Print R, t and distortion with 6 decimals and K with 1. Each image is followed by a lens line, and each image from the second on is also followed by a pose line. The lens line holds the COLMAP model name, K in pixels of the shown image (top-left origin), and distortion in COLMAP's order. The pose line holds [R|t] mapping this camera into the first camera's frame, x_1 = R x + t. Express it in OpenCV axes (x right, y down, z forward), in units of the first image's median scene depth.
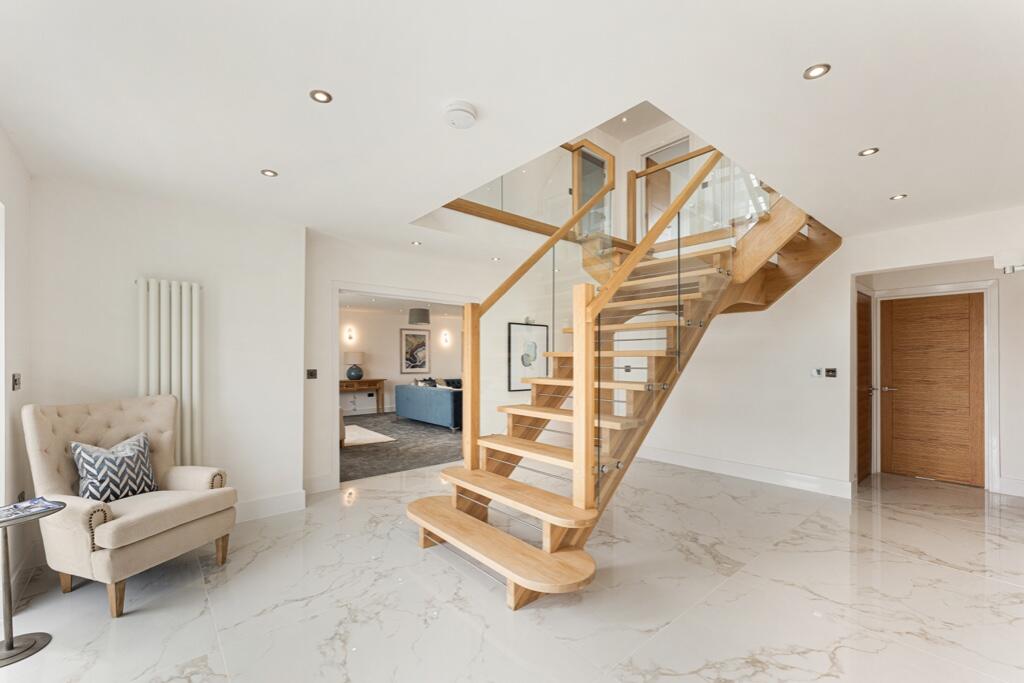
lens RADIAL K [[420.8, 0, 512.7], [0, 420.8, 349.6], [0, 0, 1]] dist [-0.000351, -0.000147]
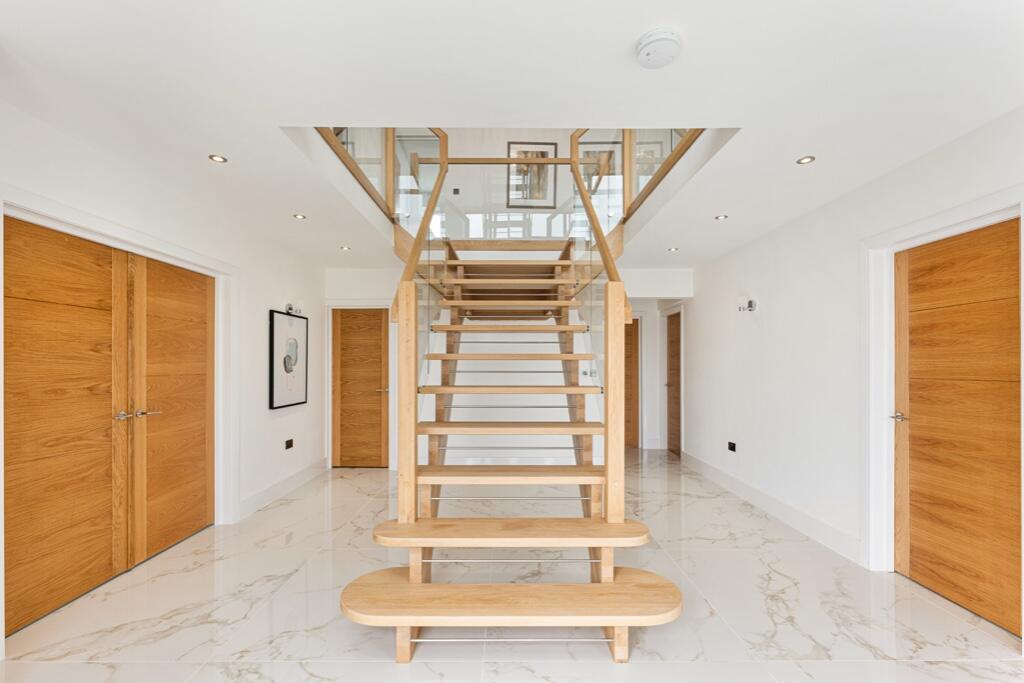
lens RADIAL K [[448.8, 0, 511.2], [0, 448.8, 351.8], [0, 0, 1]] dist [-0.001558, -0.000067]
pose [[0.657317, 0.015837, 0.753447, -0.436555], [-0.015846, 0.999849, -0.007193, 0.005320], [-0.753447, -0.007211, 0.657469, 0.307925]]
